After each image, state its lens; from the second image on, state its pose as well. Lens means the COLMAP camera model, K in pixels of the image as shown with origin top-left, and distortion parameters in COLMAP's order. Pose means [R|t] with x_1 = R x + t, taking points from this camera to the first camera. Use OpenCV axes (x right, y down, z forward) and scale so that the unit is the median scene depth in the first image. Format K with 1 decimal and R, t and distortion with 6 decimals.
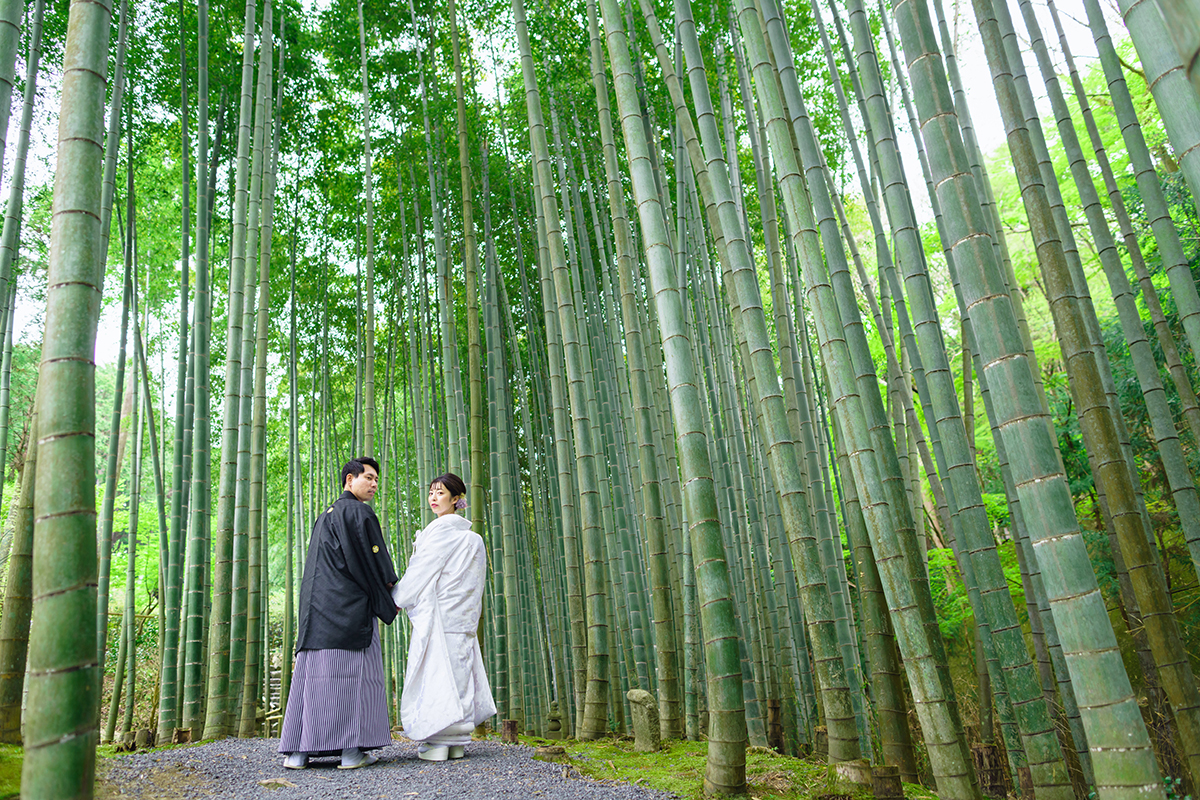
lens RADIAL K [[820.7, 0, 601.5], [0, 820.7, 397.6], [0, 0, 1]] dist [-0.020751, 0.004214]
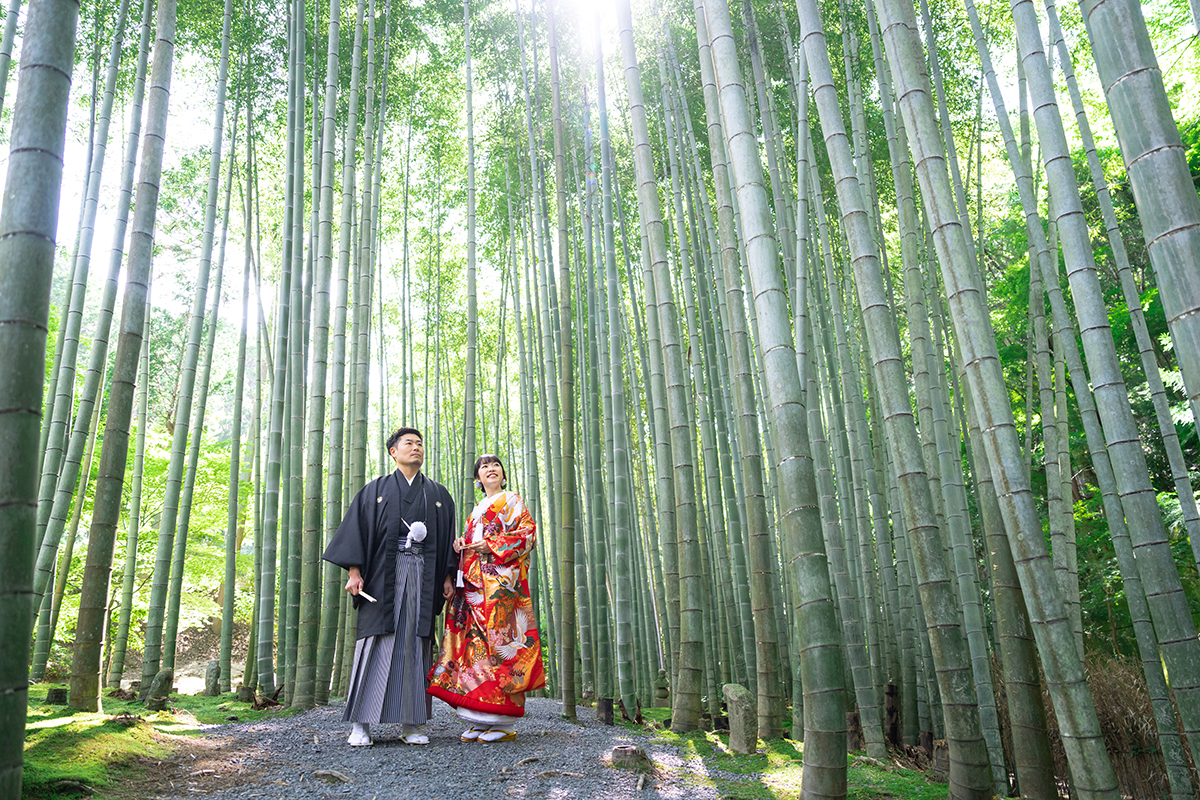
lens RADIAL K [[820.7, 0, 597.0], [0, 820.7, 403.8], [0, 0, 1]] dist [-0.020751, 0.004214]
pose [[0.989200, 0.001255, -0.146567, 0.042008], [0.006169, 0.998721, 0.050186, -0.000619], [0.146443, -0.050548, 0.987927, 0.141832]]
